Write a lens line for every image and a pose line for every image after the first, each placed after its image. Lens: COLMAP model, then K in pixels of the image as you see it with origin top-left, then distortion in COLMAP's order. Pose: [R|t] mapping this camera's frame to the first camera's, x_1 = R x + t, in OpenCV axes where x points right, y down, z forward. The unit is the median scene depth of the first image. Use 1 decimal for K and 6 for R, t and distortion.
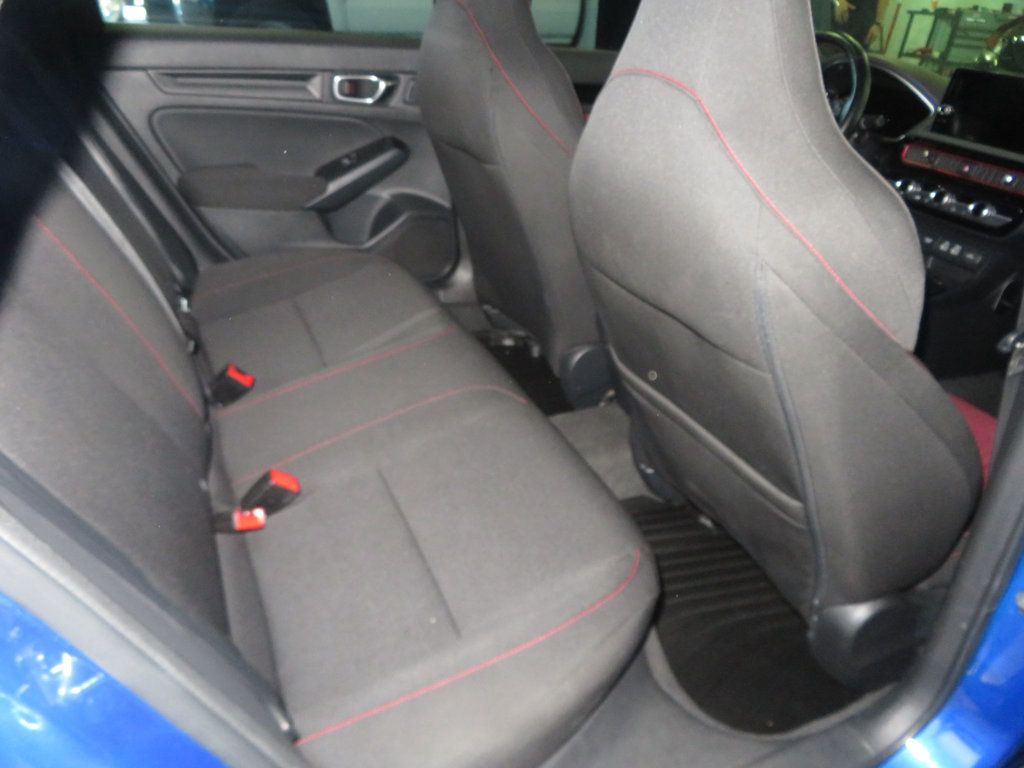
lens RADIAL K [[743.3, 0, 513.8], [0, 743.3, 384.6], [0, 0, 1]] dist [-0.005267, 0.002717]
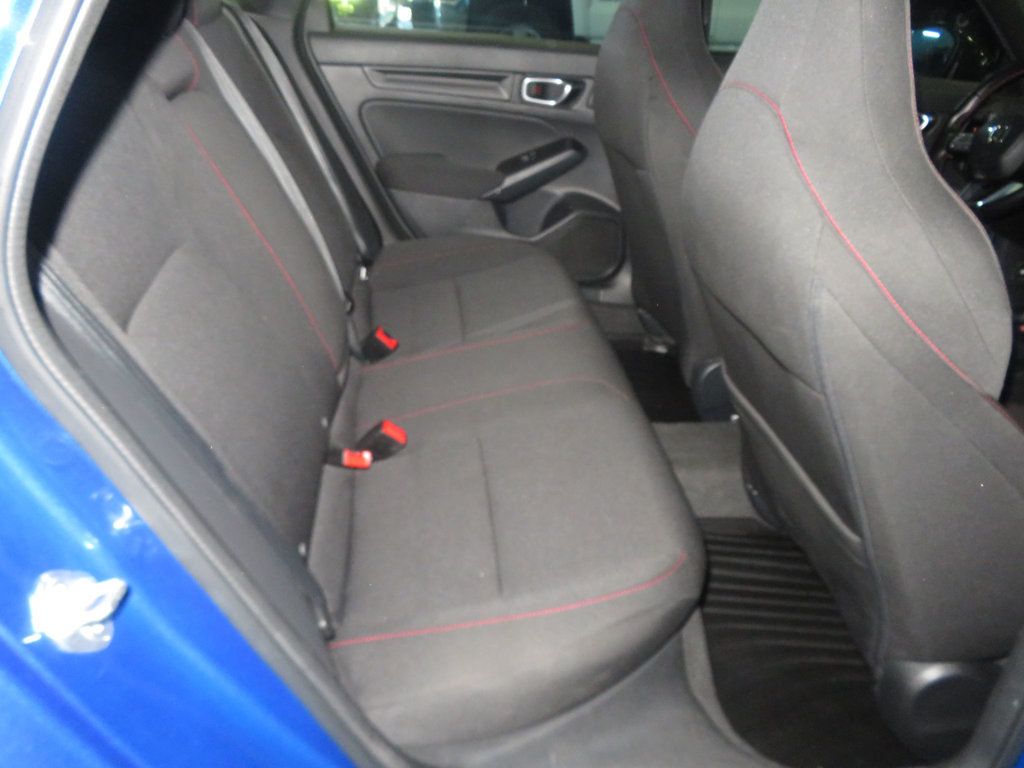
lens RADIAL K [[743.3, 0, 510.6], [0, 743.3, 381.5], [0, 0, 1]] dist [-0.005267, 0.002717]
pose [[0.952420, 0.150895, -0.264813, 0.093958], [-0.153564, 0.988080, 0.010720, 0.009116], [0.263274, 0.030456, 0.964240, -0.027737]]
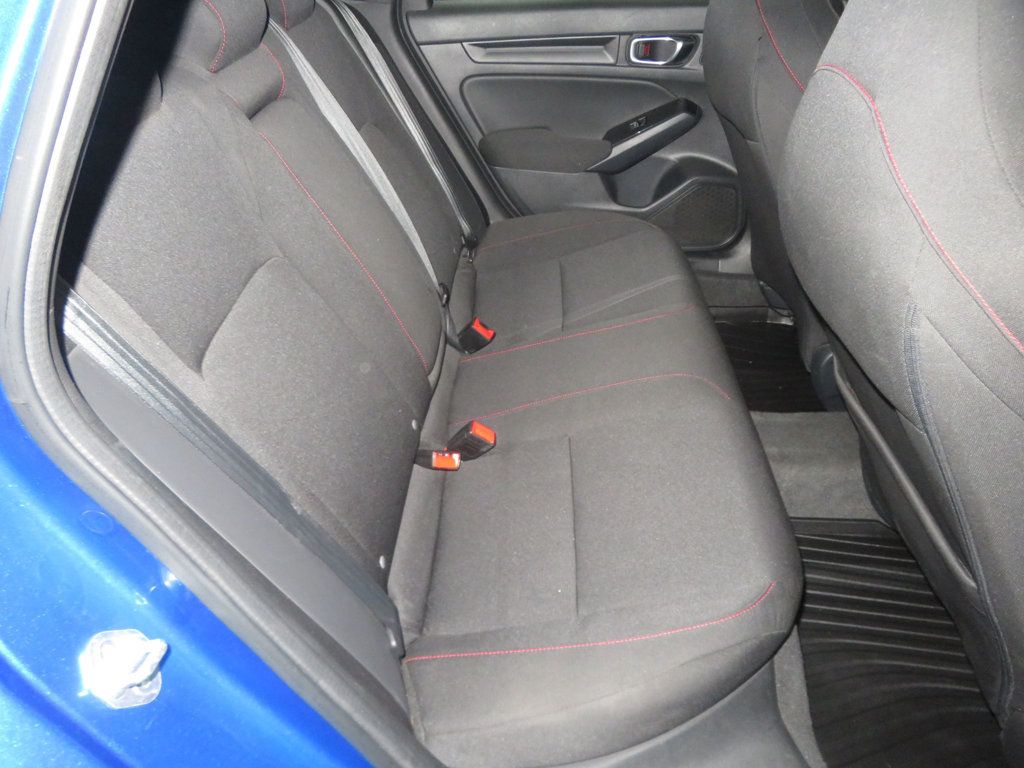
lens RADIAL K [[743.3, 0, 507.2], [0, 743.3, 383.7], [0, 0, 1]] dist [-0.005267, 0.002717]
pose [[0.887379, 0.165815, -0.430191, 0.124667], [-0.131473, 0.985353, 0.108603, -0.045412], [0.441898, -0.039814, 0.896181, 0.007664]]
